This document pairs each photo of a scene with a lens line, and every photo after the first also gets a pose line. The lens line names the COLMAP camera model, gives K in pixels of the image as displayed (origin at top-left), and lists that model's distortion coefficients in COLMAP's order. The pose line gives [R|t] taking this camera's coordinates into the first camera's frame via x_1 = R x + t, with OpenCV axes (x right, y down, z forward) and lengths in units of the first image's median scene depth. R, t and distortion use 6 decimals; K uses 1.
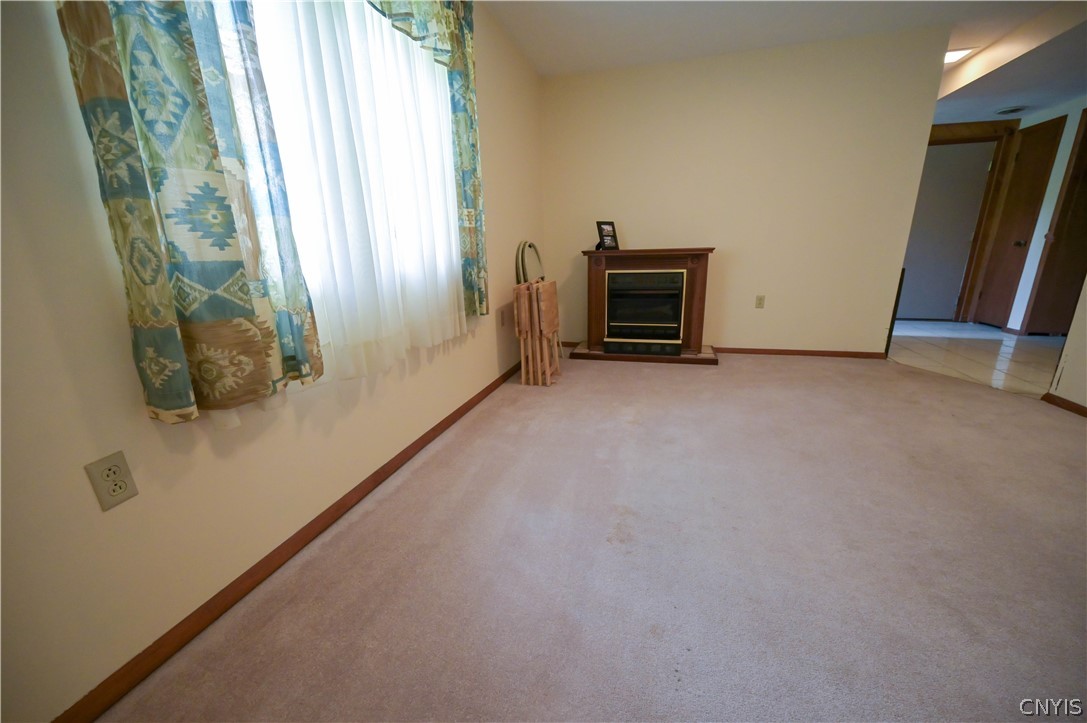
lens RADIAL K [[427.9, 0, 551.0], [0, 427.9, 368.3], [0, 0, 1]] dist [0.000697, 0.000106]
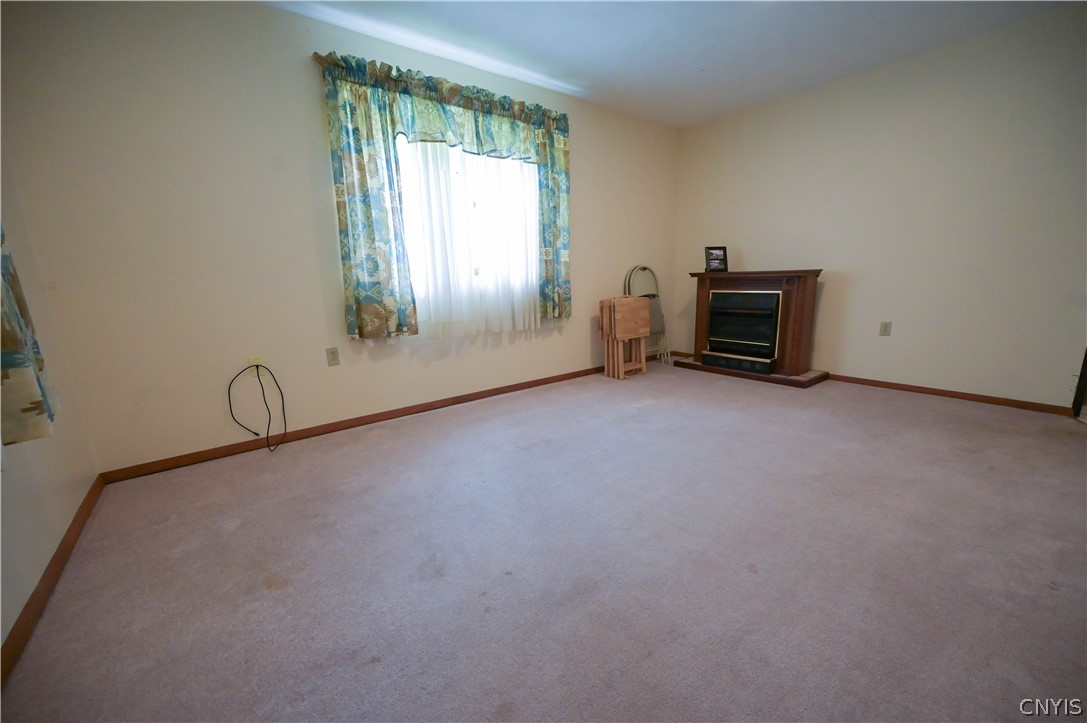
lens RADIAL K [[427.9, 0, 551.0], [0, 427.9, 368.3], [0, 0, 1]] dist [0.000697, 0.000106]
pose [[0.808724, 0.125970, -0.574540, 0.768016], [-0.148647, 0.988861, 0.007576, 0.041671], [0.569095, 0.079277, 0.818441, -0.218159]]
